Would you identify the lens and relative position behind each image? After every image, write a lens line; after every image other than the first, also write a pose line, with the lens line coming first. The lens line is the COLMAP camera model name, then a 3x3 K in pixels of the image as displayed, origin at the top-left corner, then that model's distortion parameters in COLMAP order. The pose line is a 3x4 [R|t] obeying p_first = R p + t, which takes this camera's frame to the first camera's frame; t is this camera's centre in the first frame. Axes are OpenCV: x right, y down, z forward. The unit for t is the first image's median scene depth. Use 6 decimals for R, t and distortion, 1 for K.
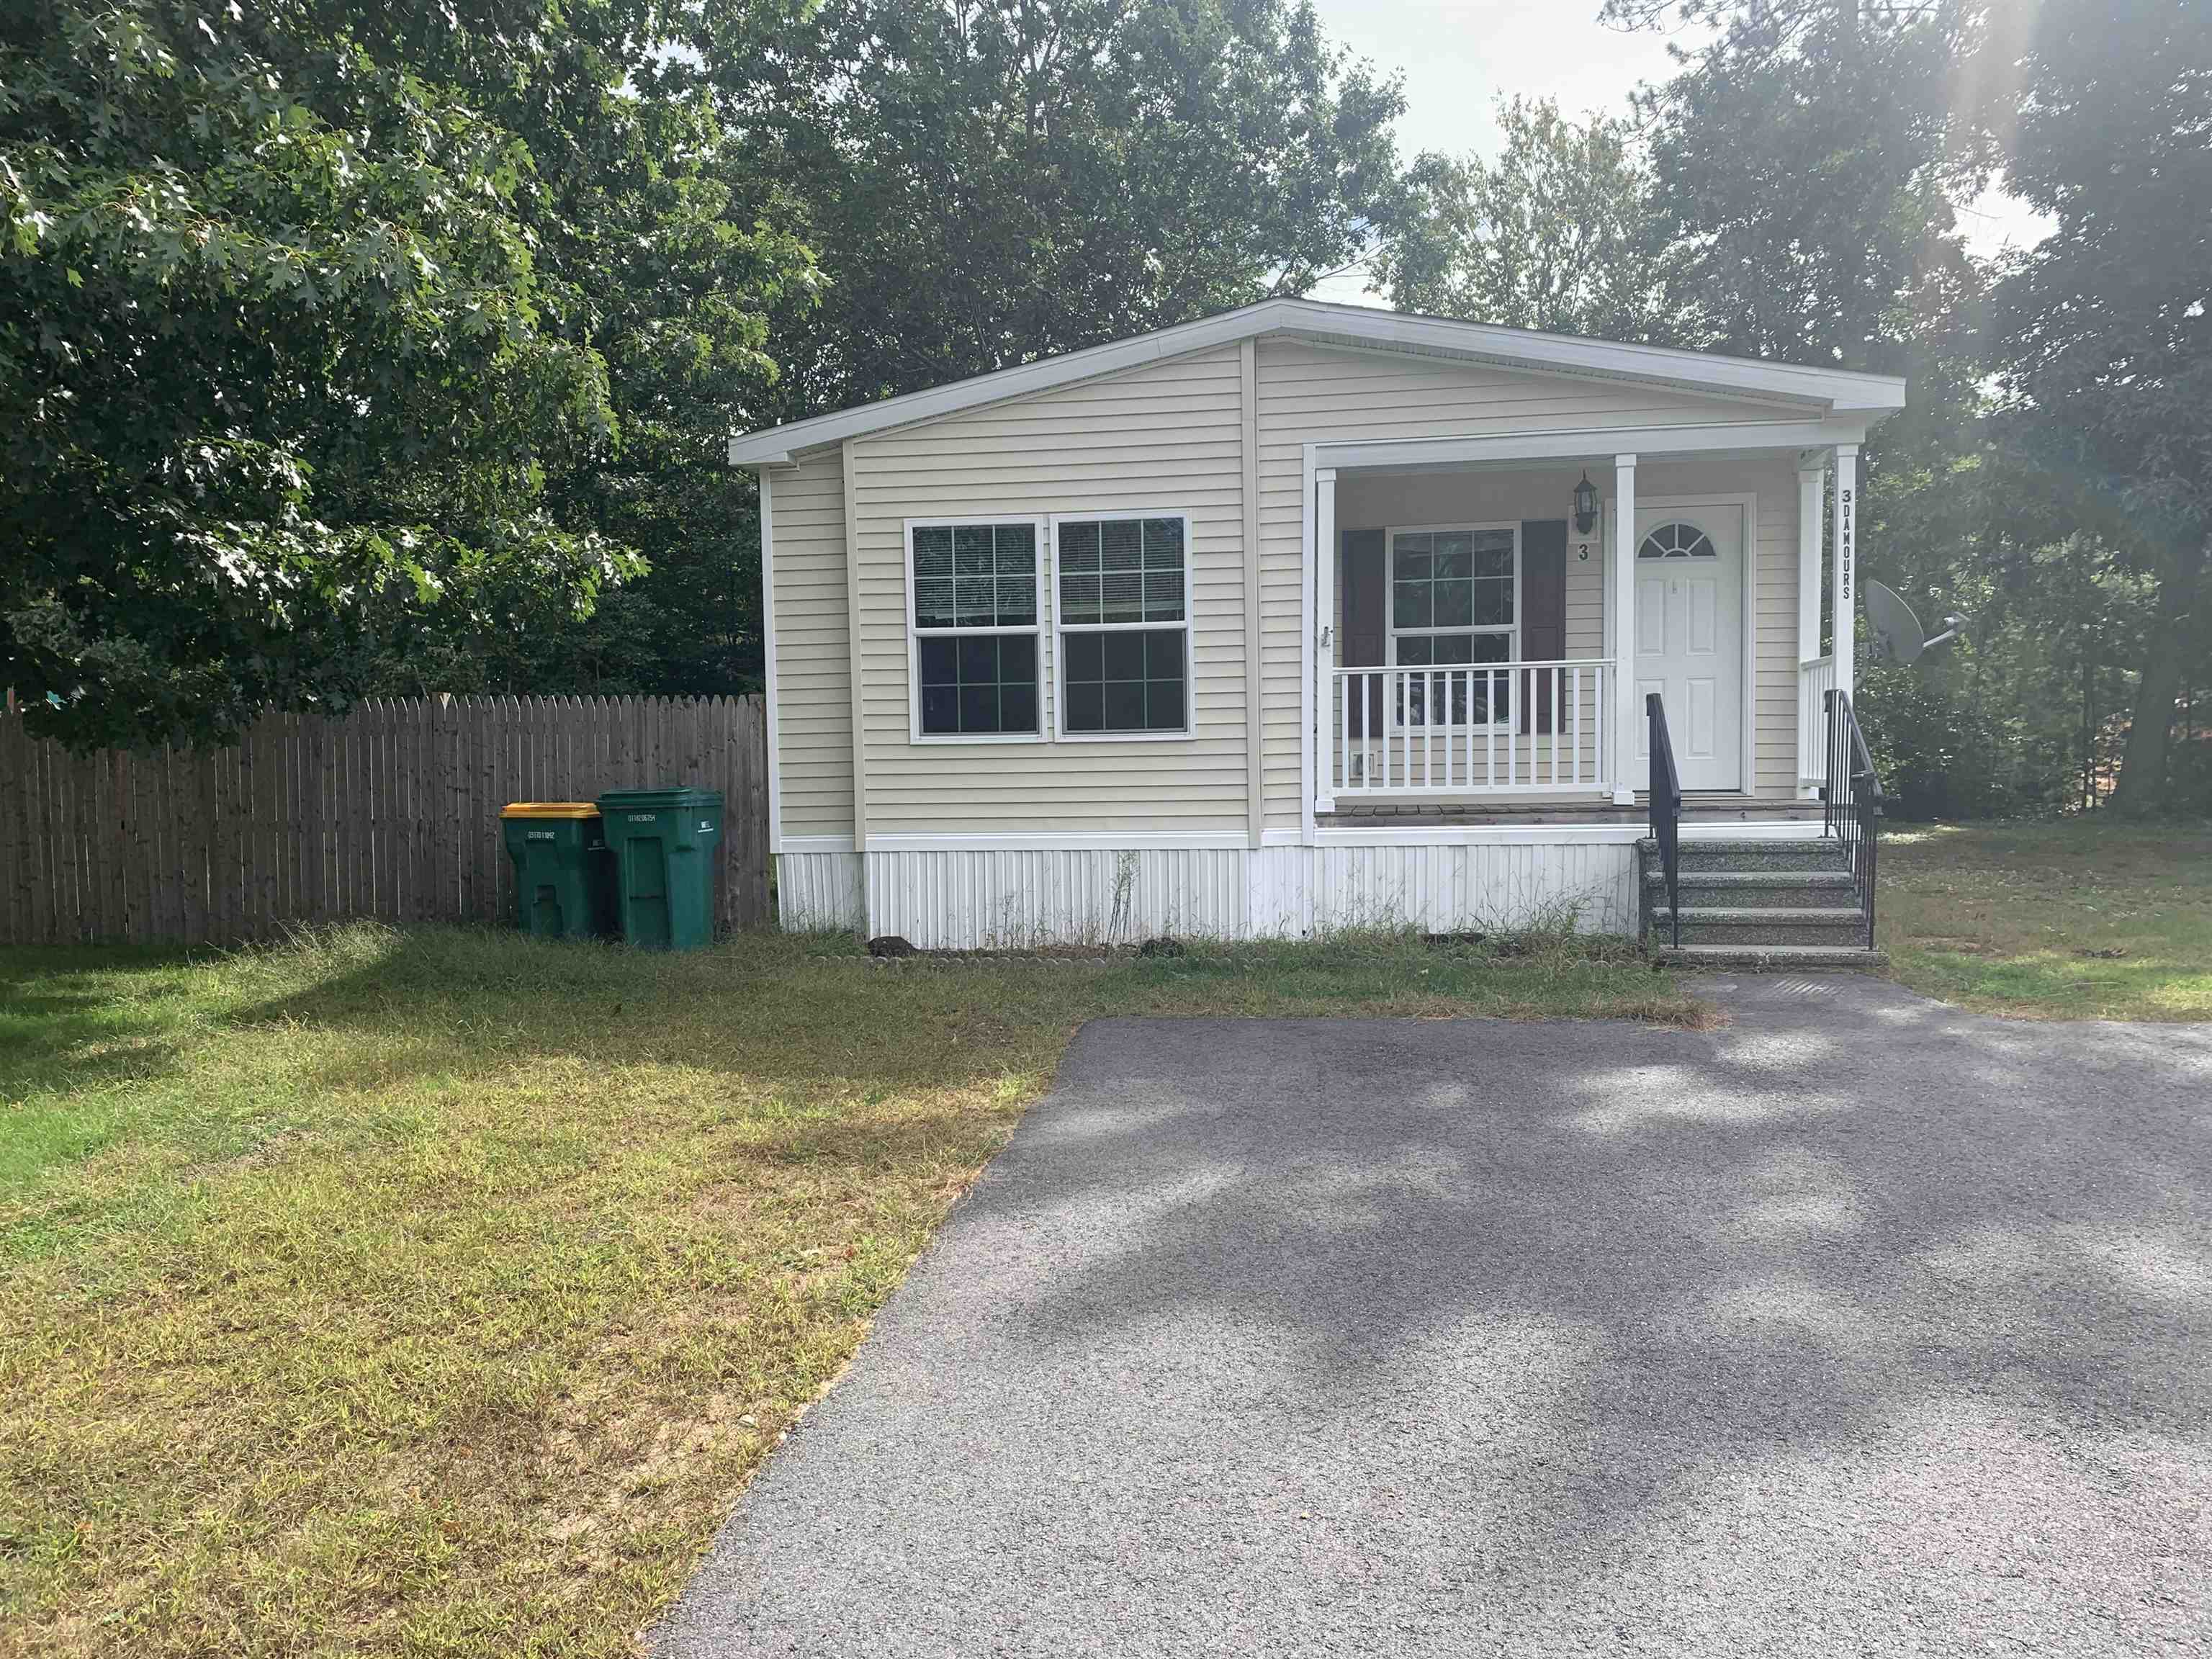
lens RADIAL K [[1716.9, 0, 1106.2], [0, 1716.9, 869.5], [0, 0, 1]] dist [0.130670, -0.308090]
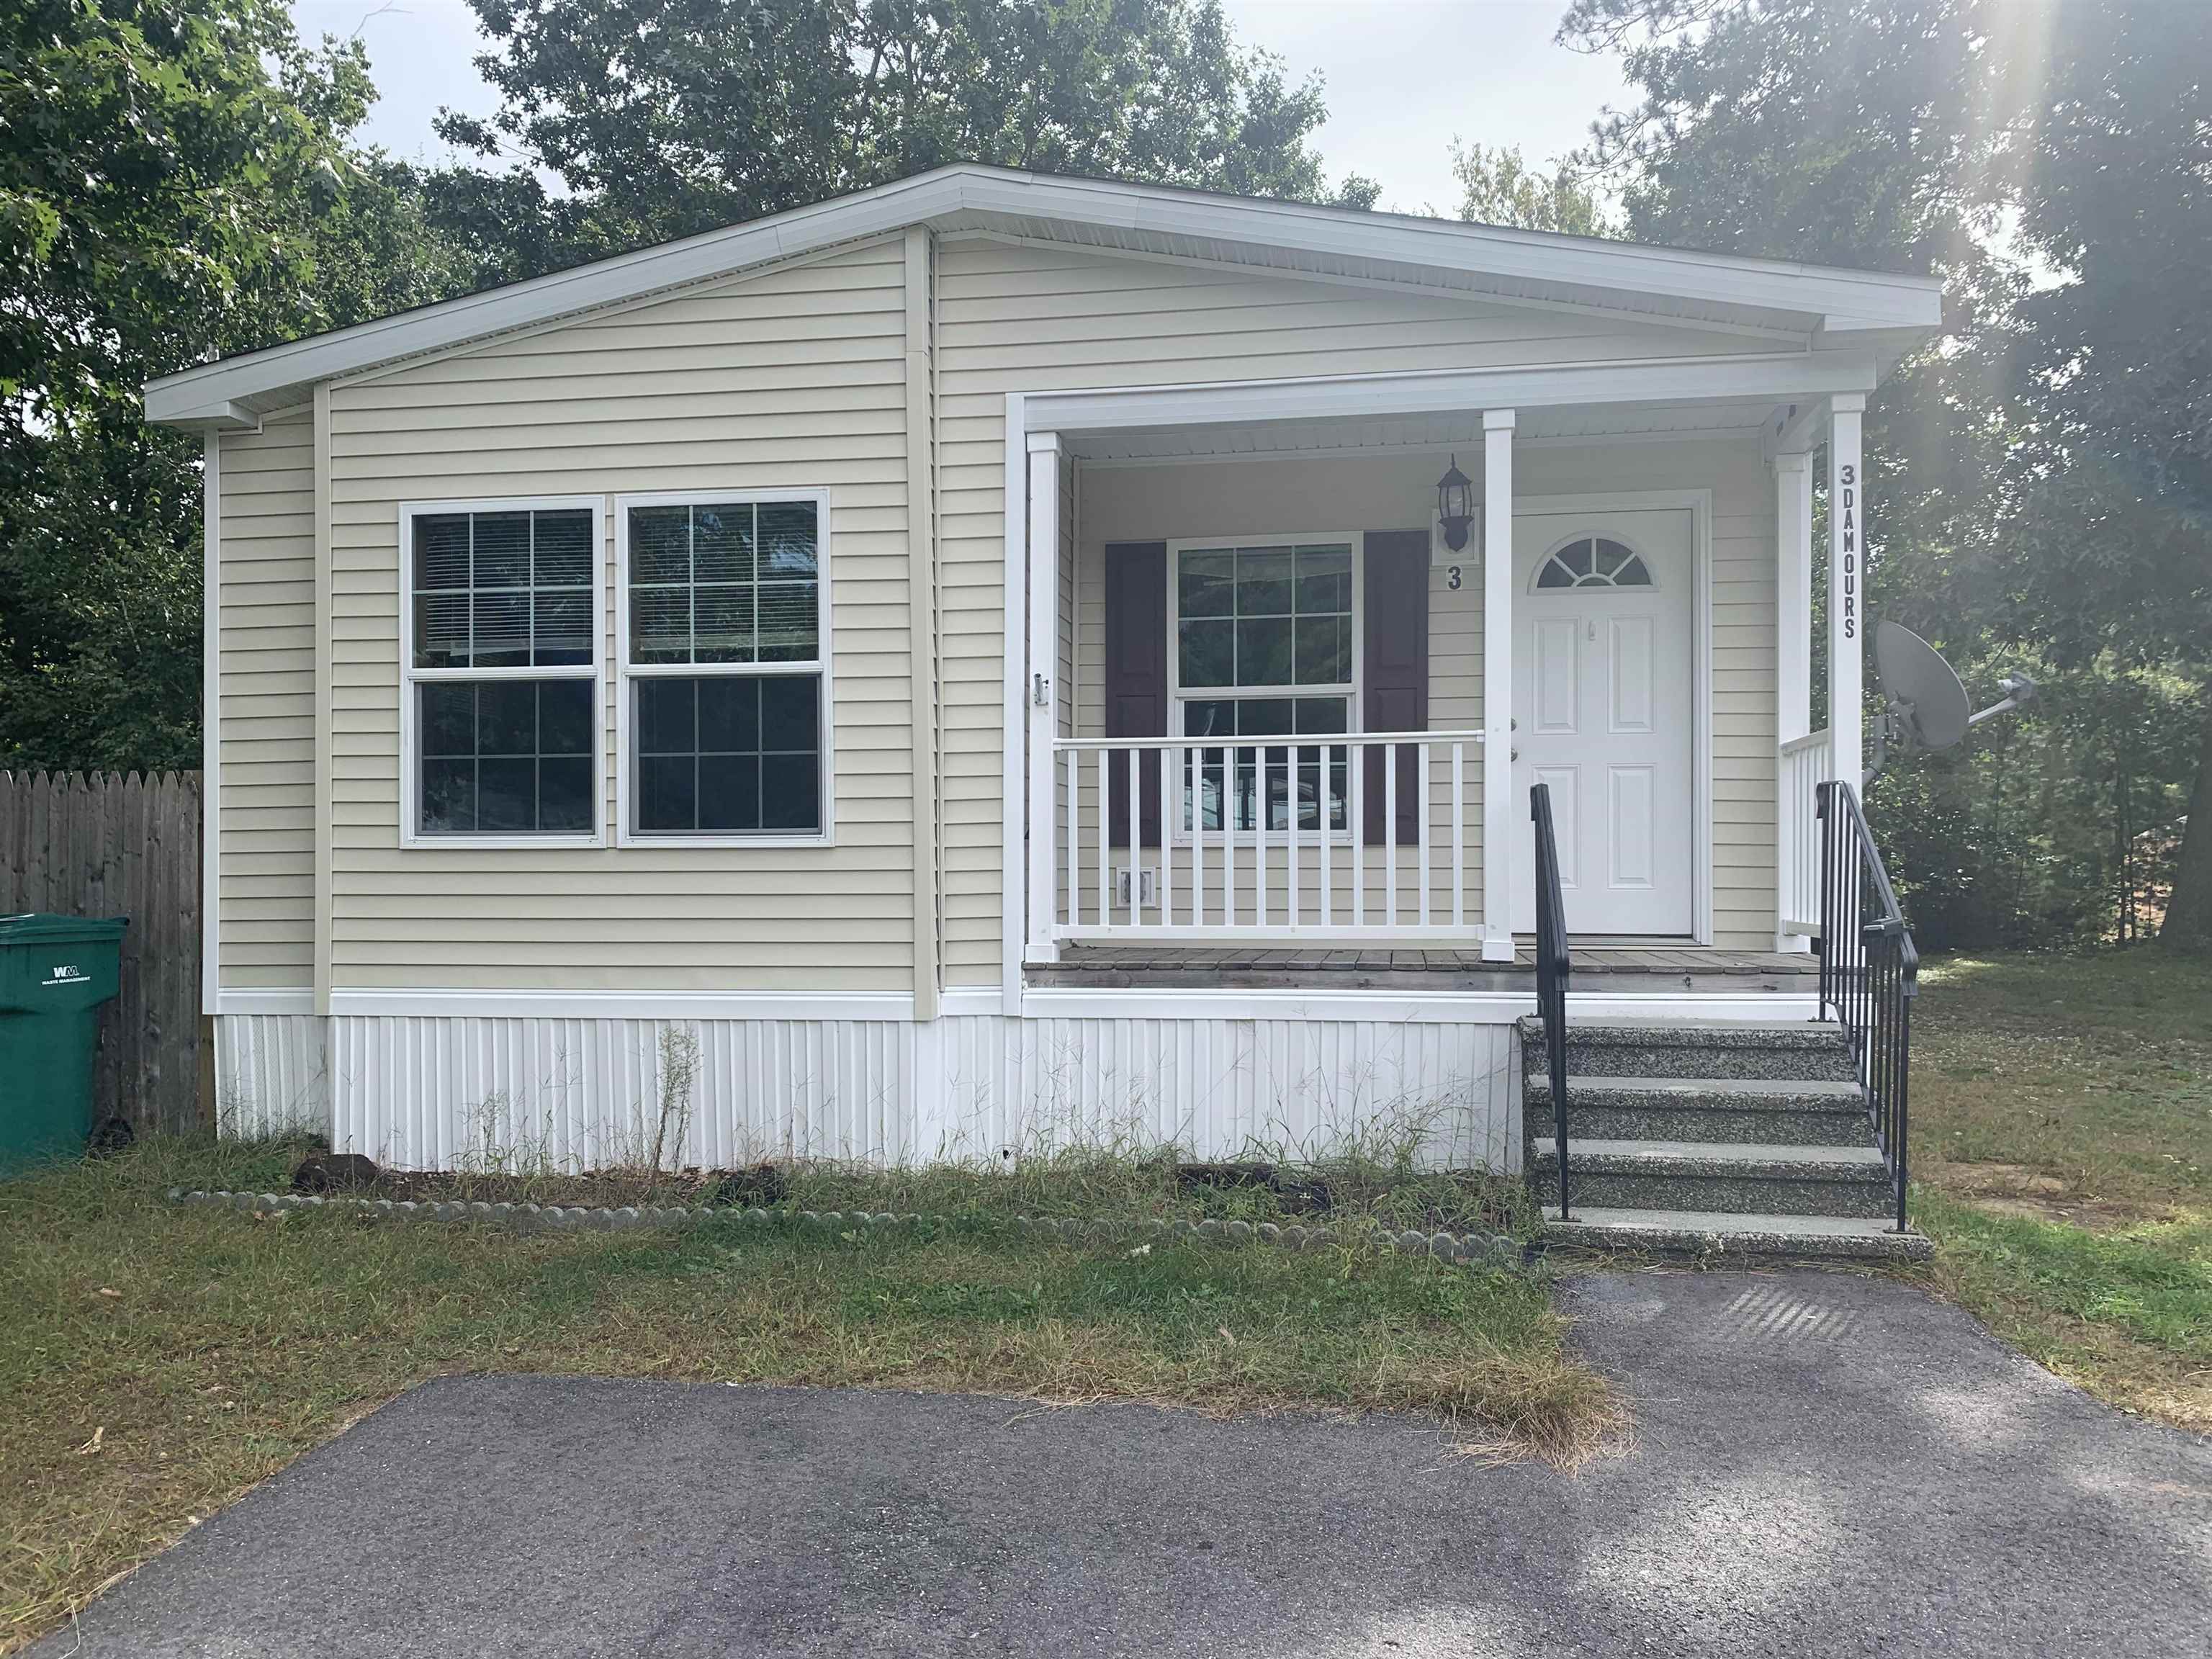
lens RADIAL K [[1716.9, 0, 1106.2], [0, 1716.9, 869.5], [0, 0, 1]] dist [0.130670, -0.308090]
pose [[0.999918, 0.012778, -0.001302, 0.150552], [-0.012833, 0.998042, -0.061209, -0.028956], [0.000517, 0.061220, 0.998124, 0.358073]]
